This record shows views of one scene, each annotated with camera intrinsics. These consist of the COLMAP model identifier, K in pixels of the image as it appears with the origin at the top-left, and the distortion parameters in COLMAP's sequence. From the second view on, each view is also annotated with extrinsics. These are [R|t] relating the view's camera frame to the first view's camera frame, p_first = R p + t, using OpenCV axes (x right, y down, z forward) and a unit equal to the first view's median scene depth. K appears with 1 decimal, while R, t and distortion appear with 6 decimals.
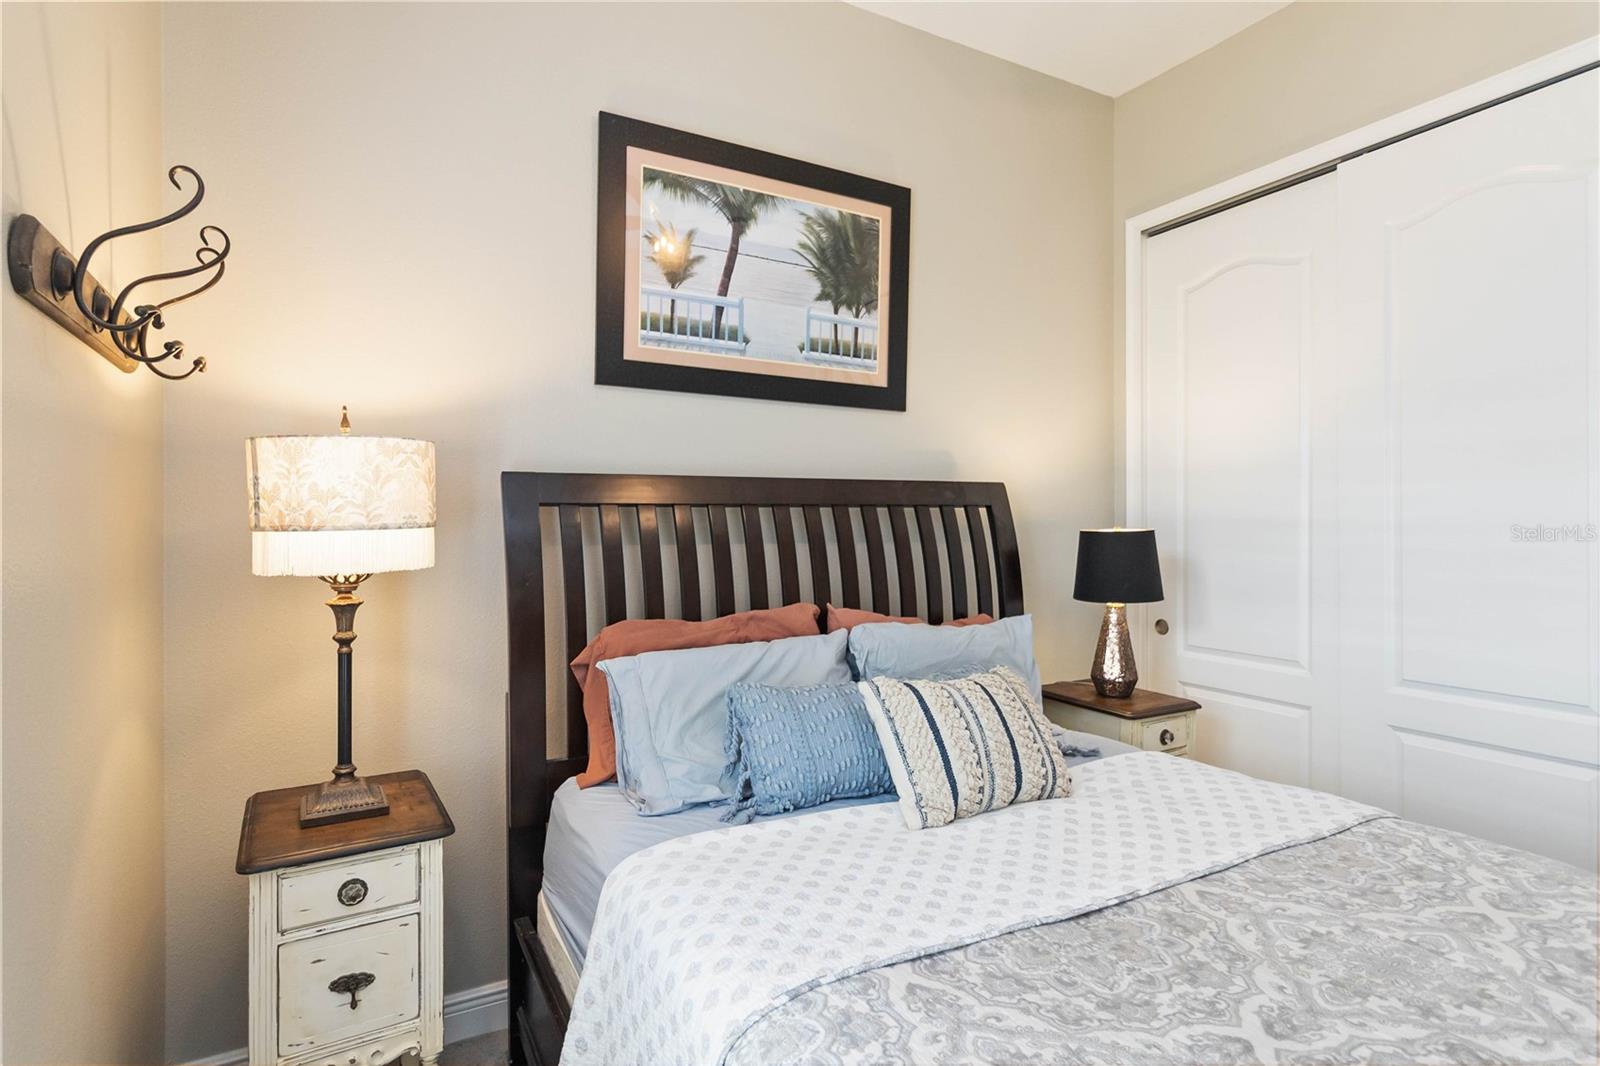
lens RADIAL K [[818.8, 0, 802.7], [0, 818.8, 524.7], [0, 0, 1]] dist [0.003829, -0.000636]
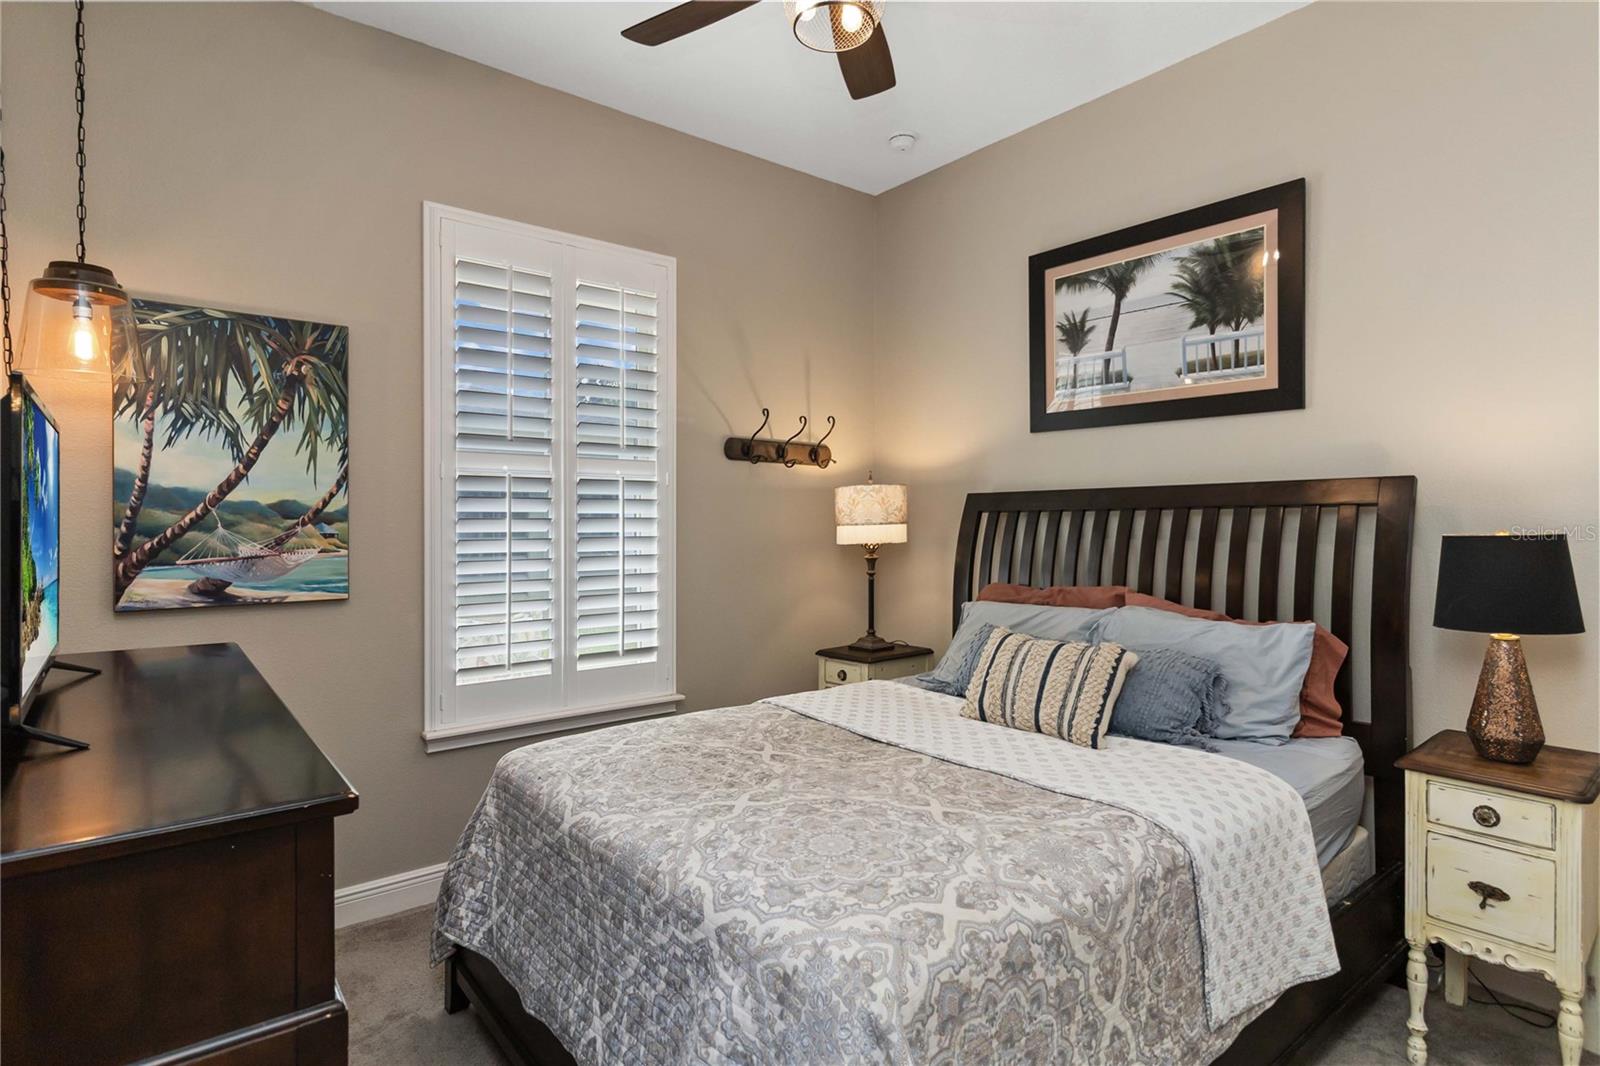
lens RADIAL K [[818.8, 0, 801.8], [0, 818.8, 533.7], [0, 0, 1]] dist [0.003829, -0.000636]
pose [[0.181140, 0.014587, -0.983349, 1.052037], [-0.004500, 0.999892, 0.014004, -0.001127], [0.983447, 0.001888, 0.181186, 0.261295]]
